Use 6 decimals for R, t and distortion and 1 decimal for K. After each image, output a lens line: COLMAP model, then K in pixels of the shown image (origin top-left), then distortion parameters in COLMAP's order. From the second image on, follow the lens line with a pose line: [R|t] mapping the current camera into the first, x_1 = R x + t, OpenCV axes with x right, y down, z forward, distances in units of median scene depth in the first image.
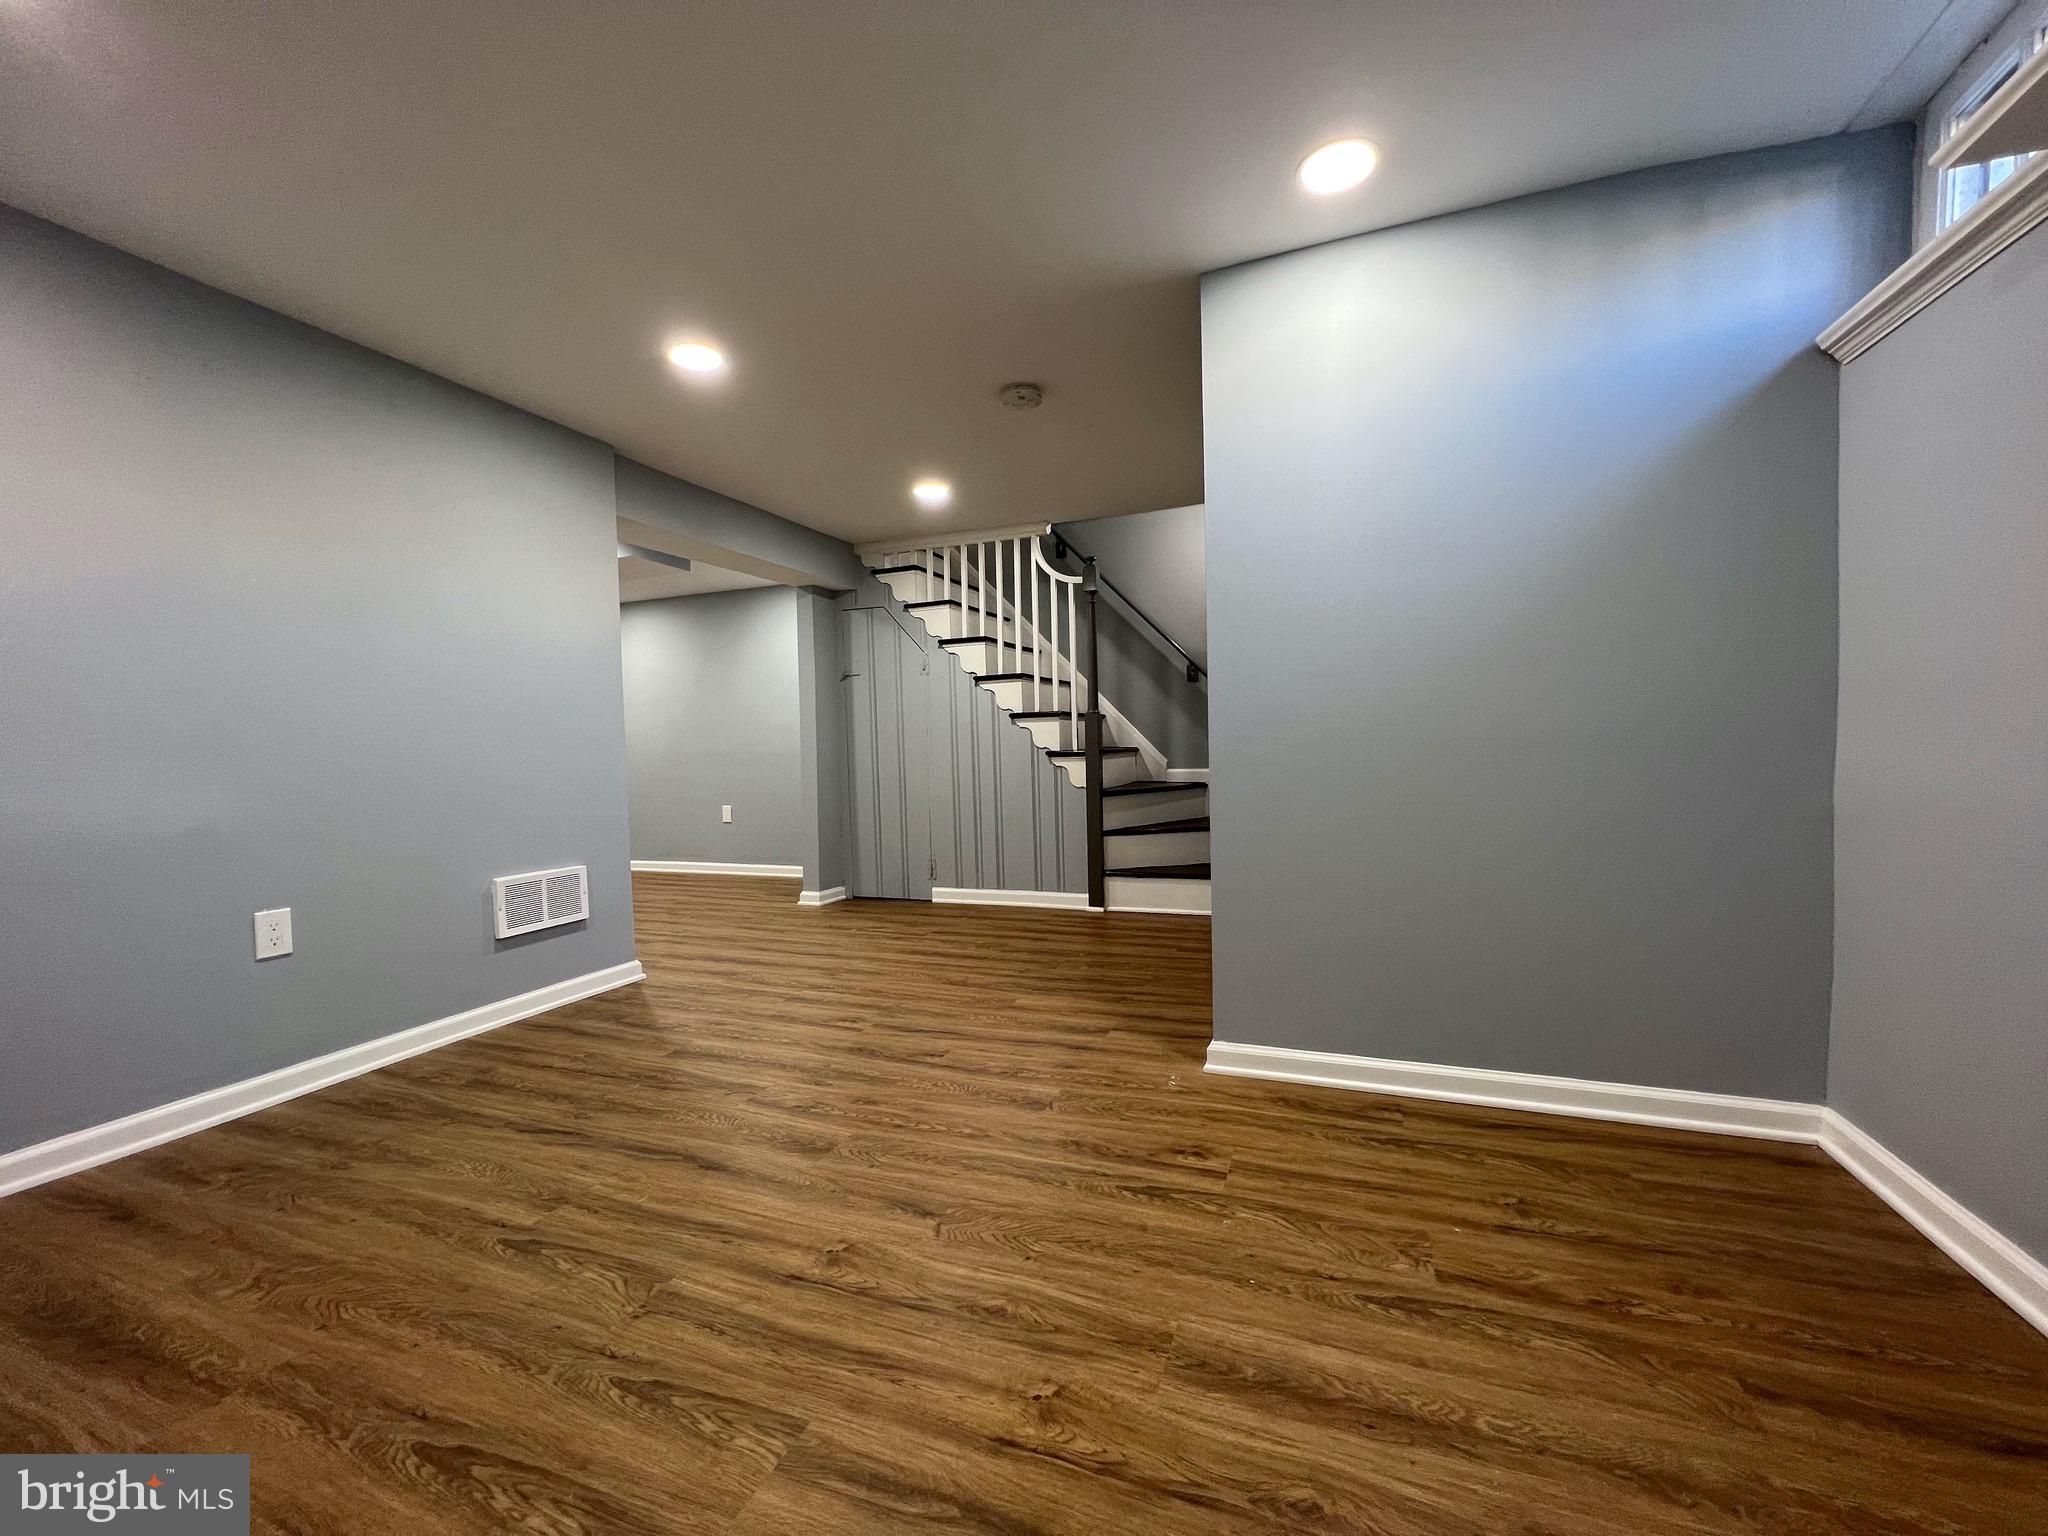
lens RADIAL K [[817.6, 0, 1024.0], [0, 817.6, 768.0], [0, 0, 1]] dist [0.000469, 0.000082]
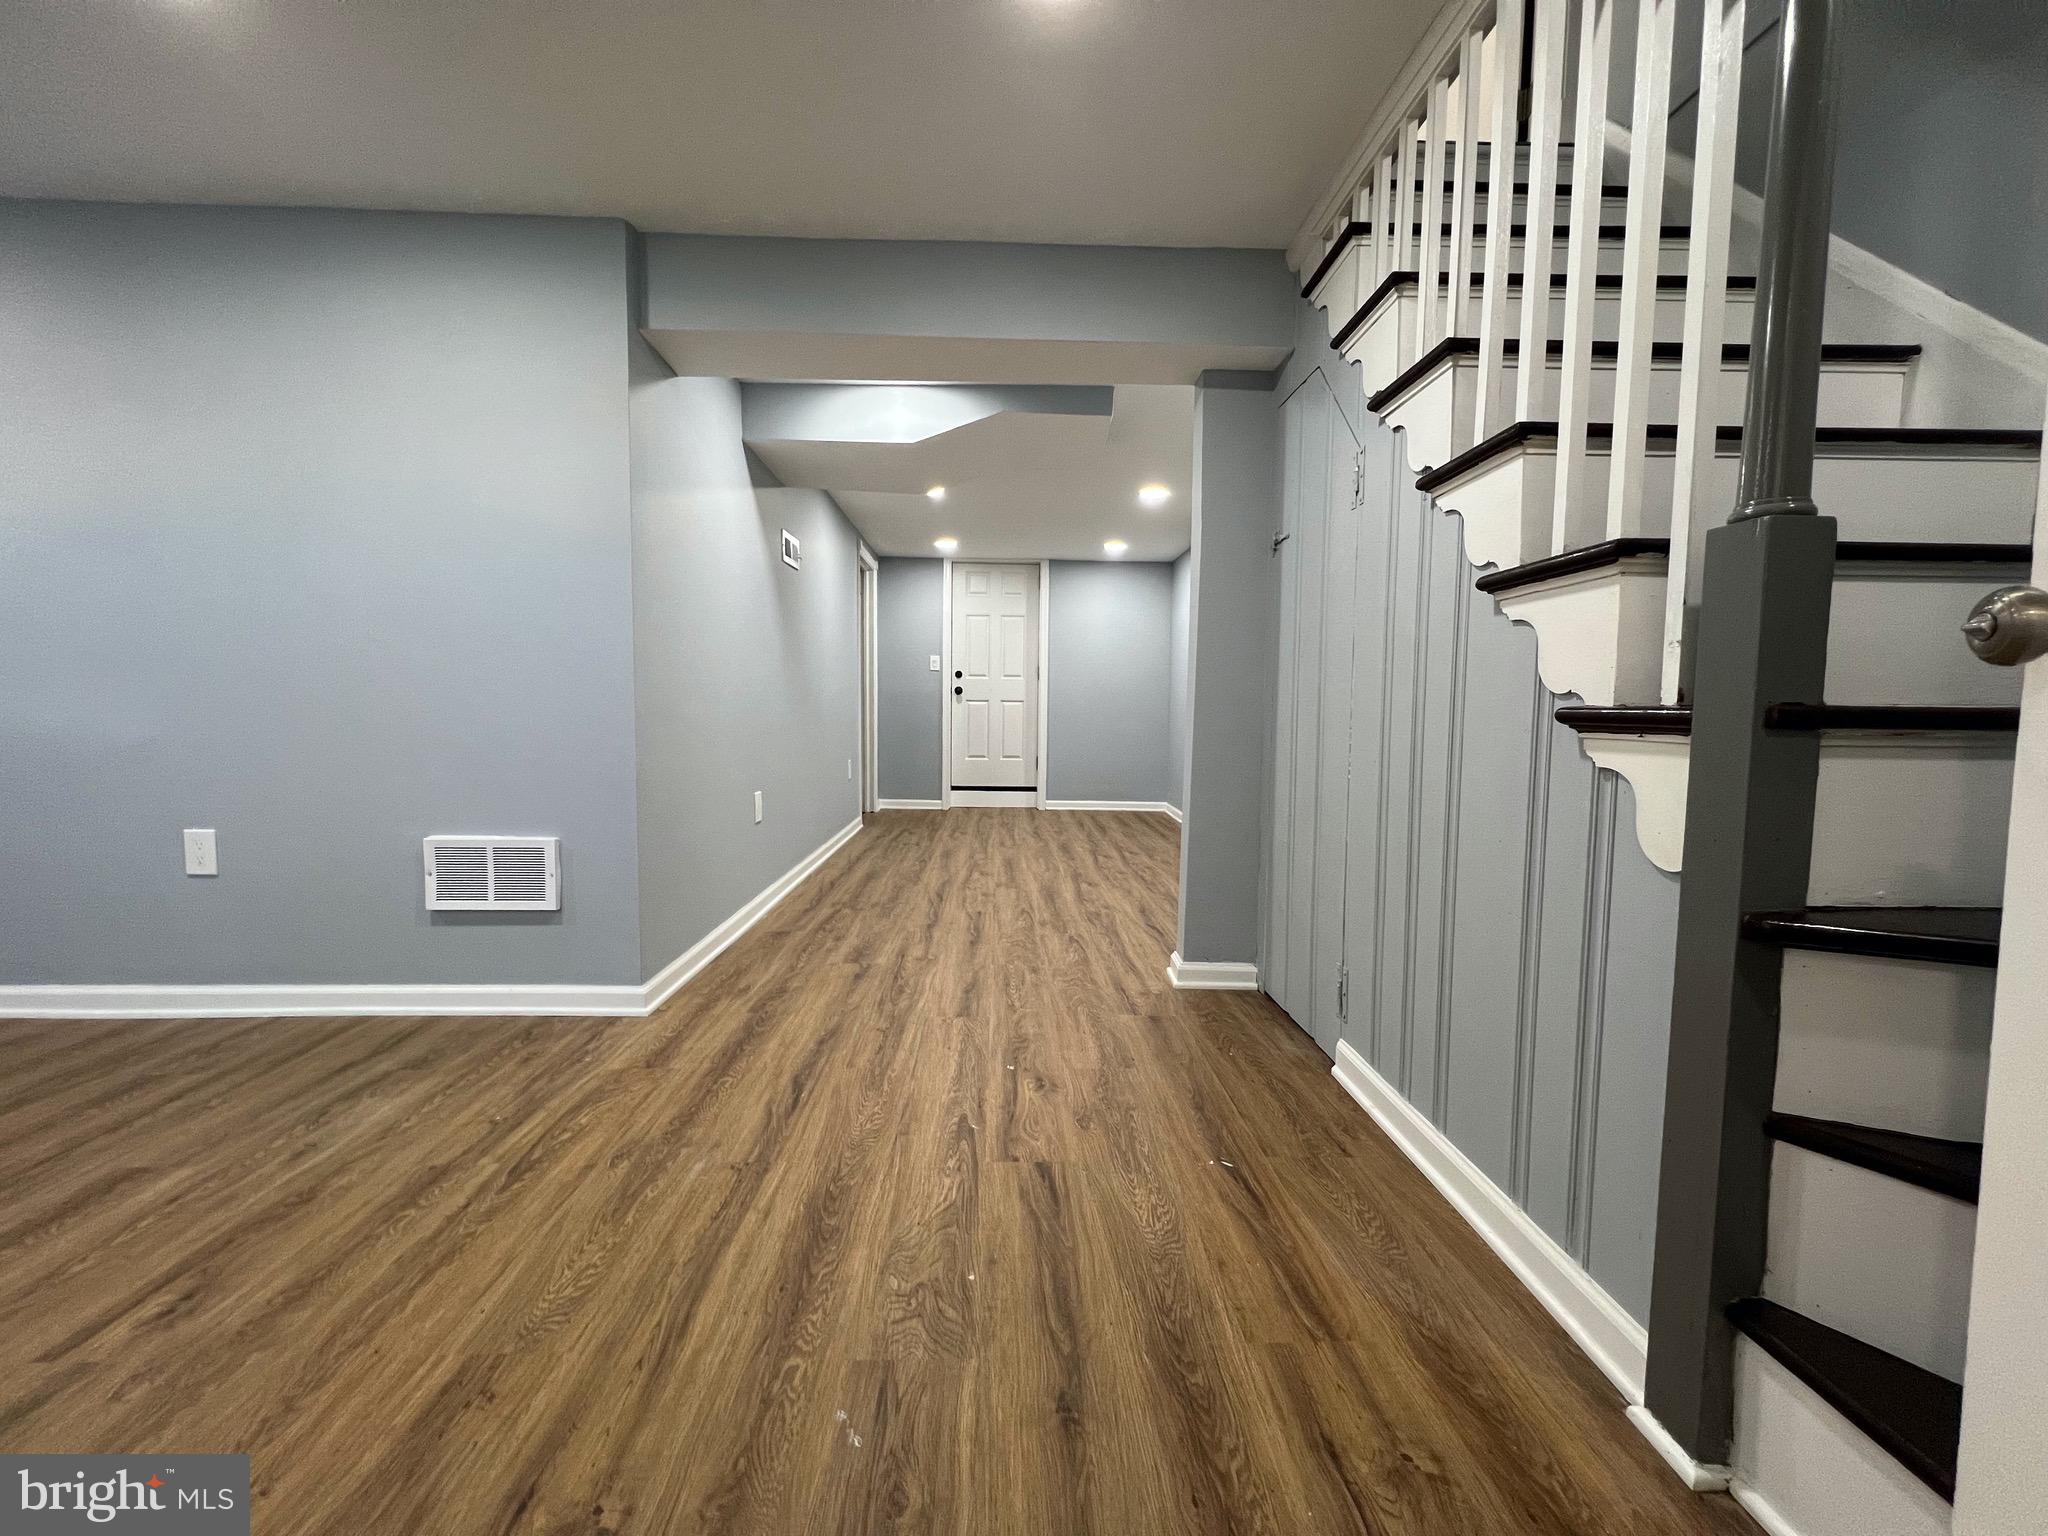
lens RADIAL K [[817.6, 0, 1024.0], [0, 817.6, 768.0], [0, 0, 1]] dist [0.000469, 0.000082]
pose [[0.399830, 0.095271, -0.911624, 0.289835], [-0.044369, 0.995429, 0.084570, -0.023155], [0.915515, 0.006634, 0.402230, 1.098833]]
